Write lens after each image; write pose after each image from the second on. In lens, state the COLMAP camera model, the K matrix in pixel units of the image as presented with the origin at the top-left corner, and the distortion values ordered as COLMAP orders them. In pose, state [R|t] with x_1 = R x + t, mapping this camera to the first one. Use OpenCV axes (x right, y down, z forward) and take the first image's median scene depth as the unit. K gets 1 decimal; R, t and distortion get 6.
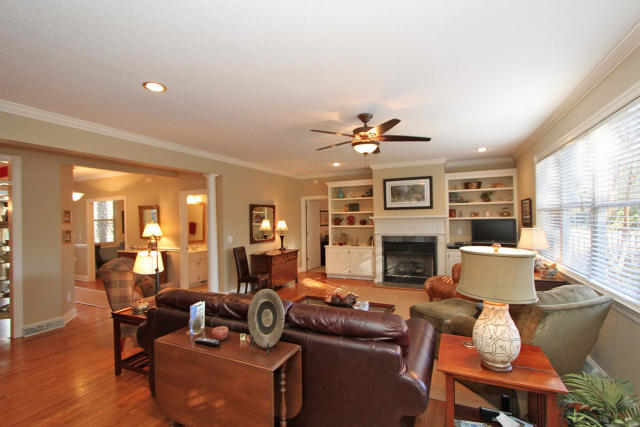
lens RADIAL K [[297.3, 0, 317.3], [0, 297.3, 216.6], [0, 0, 1]] dist [-0.010491, 0.000073]
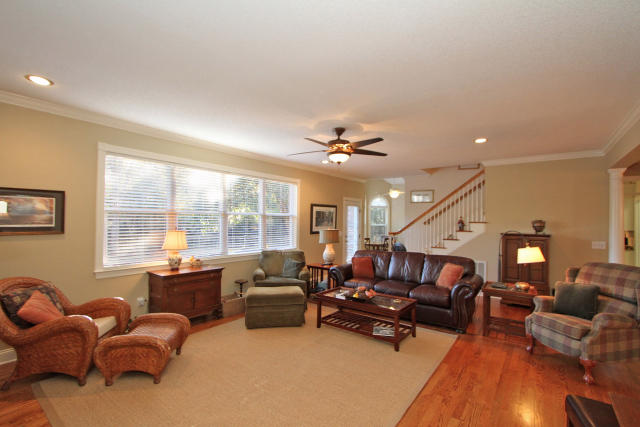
lens RADIAL K [[297.3, 0, 317.3], [0, 297.3, 216.6], [0, 0, 1]] dist [-0.010491, 0.000073]
pose [[-0.978984, 0.011087, 0.203637, 0.007522], [0.006485, 0.999709, -0.023254, 0.011108], [-0.203836, -0.021444, -0.978770, 1.111425]]
